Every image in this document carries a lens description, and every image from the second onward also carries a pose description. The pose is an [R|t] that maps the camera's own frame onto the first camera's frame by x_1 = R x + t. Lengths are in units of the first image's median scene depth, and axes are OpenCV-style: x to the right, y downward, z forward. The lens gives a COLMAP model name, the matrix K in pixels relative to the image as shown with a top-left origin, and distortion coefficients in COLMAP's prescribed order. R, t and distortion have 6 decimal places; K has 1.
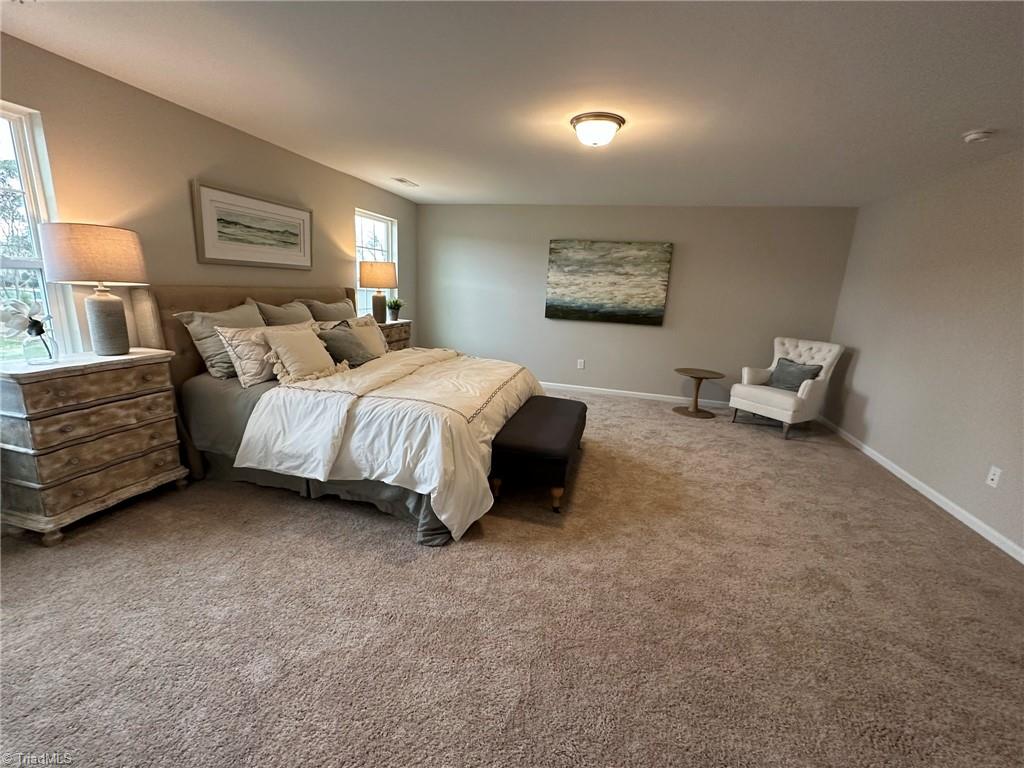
lens RADIAL K [[431.1, 0, 511.8], [0, 431.1, 383.6], [0, 0, 1]] dist [-0.003228, -0.000642]
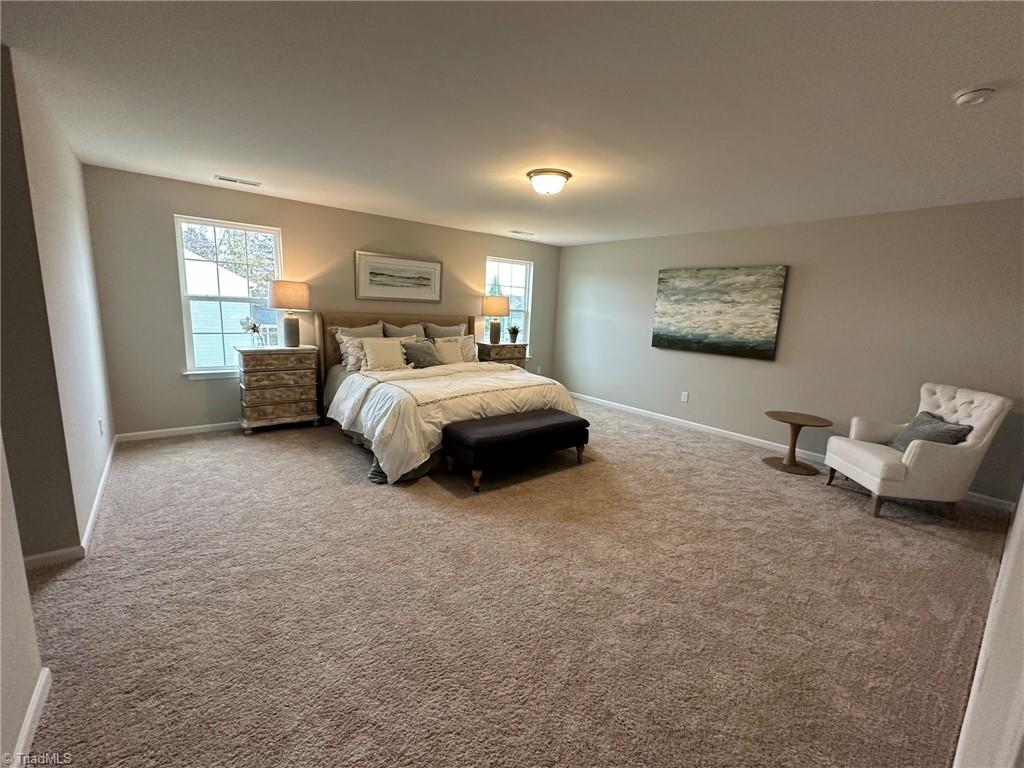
lens RADIAL K [[431.1, 0, 514.2], [0, 431.1, 383.5], [0, 0, 1]] dist [-0.003228, -0.000642]
pose [[0.807118, 0.089649, -0.583545, 0.598627], [-0.136461, 0.989967, -0.036657, 0.017082], [0.574404, 0.109218, 0.811253, 0.022211]]
